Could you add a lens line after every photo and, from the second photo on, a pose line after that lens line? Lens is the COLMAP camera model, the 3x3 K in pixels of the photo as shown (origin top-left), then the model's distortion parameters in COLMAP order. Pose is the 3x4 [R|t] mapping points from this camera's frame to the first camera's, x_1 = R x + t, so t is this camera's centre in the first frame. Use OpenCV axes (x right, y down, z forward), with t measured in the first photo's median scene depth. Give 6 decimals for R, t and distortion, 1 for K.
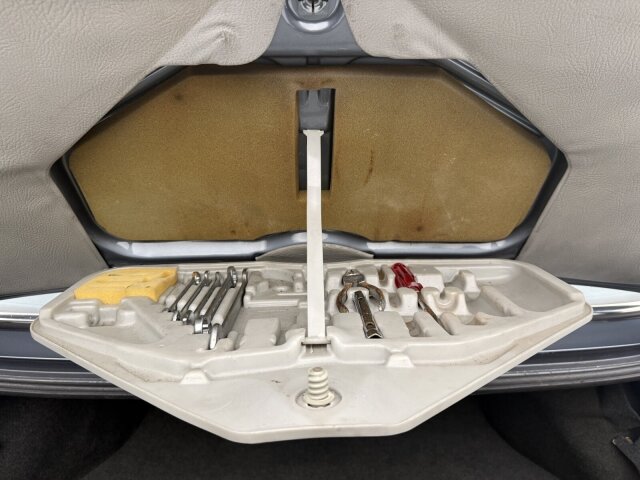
lens RADIAL K [[450.6, 0, 320.0], [0, 450.6, 240.0], [0, 0, 1]] dist [0.031359, -0.000689]
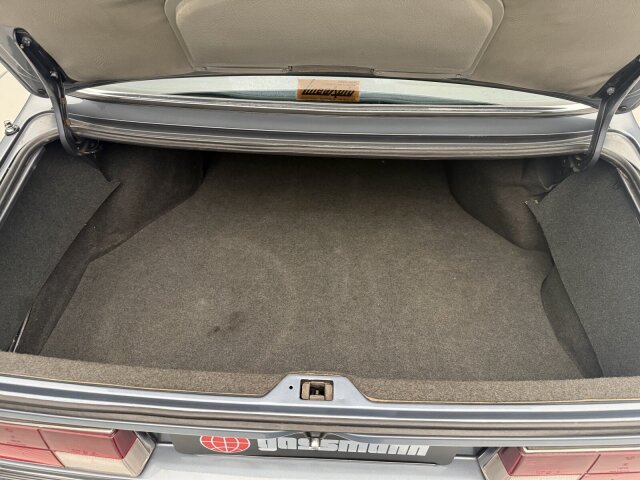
lens RADIAL K [[450.6, 0, 320.0], [0, 450.6, 240.0], [0, 0, 1]] dist [0.031359, -0.000689]
pose [[0.997493, 0.055824, -0.043481, 0.045878], [-0.032881, 0.909796, 0.413751, -0.029504], [0.062656, -0.411284, 0.909351, -0.388809]]
